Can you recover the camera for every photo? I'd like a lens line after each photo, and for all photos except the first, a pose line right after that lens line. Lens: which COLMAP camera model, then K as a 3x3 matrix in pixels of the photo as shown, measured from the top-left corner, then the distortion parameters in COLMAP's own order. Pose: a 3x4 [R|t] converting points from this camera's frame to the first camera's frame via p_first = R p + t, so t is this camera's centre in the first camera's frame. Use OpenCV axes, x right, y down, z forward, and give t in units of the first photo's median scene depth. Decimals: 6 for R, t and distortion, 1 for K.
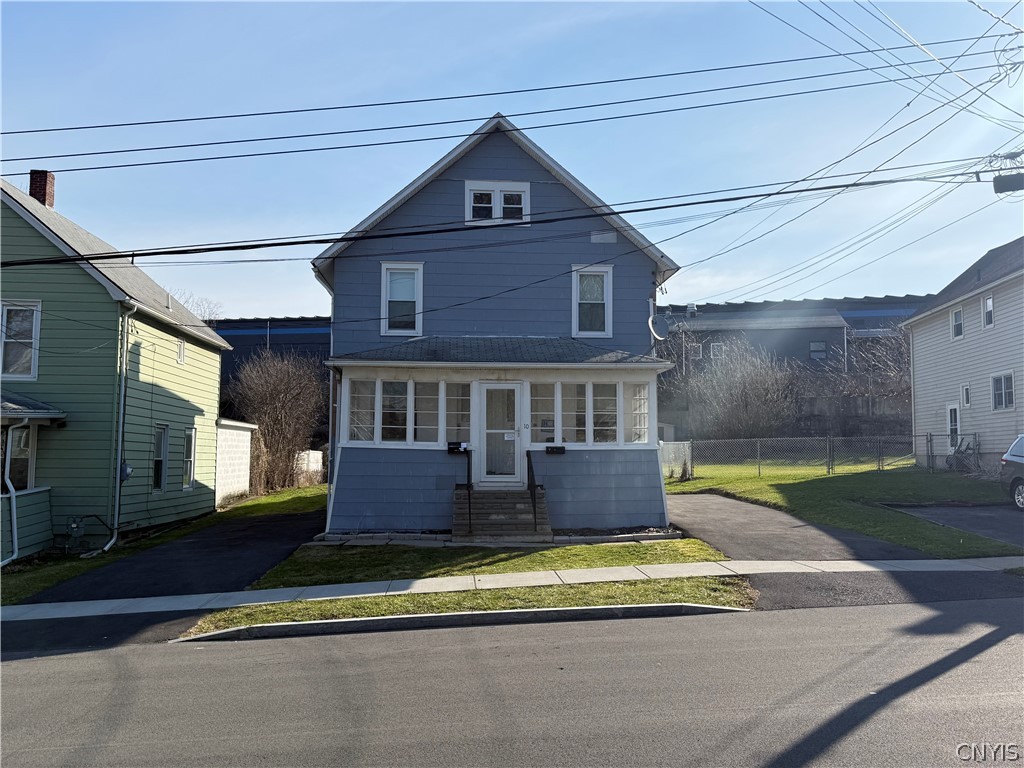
lens RADIAL K [[885.6, 0, 512.0], [0, 885.6, 384.0], [0, 0, 1]] dist [0.000856, 0.345653]
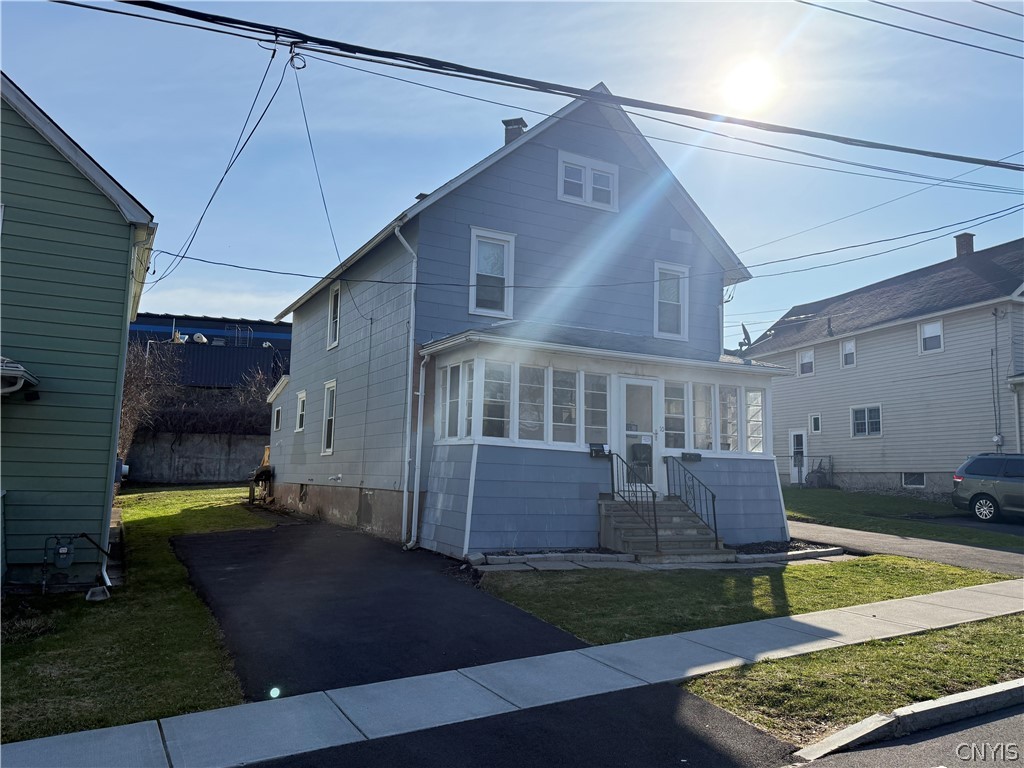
lens RADIAL K [[763.0, 0, 512.0], [0, 763.0, 384.0], [0, 0, 1]] dist [0.096167, -0.004819]
pose [[0.915452, 0.068371, 0.396578, -0.427673], [-0.054613, 0.997452, -0.045897, 0.046200], [-0.398705, 0.020358, 0.916853, 0.353366]]
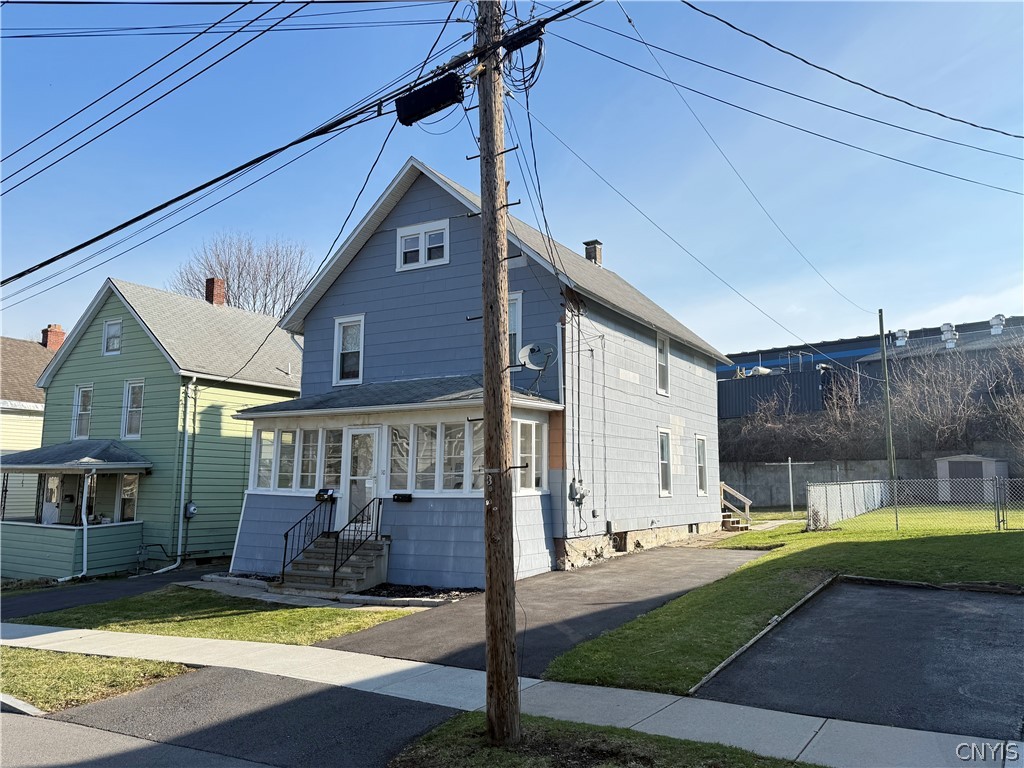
lens RADIAL K [[763.0, 0, 512.0], [0, 763.0, 384.0], [0, 0, 1]] dist [0.096167, -0.004819]
pose [[0.817830, -0.070022, -0.571185, 0.607146], [0.041499, 0.997161, -0.062825, 0.010469], [0.573962, 0.027677, 0.818414, 0.399095]]
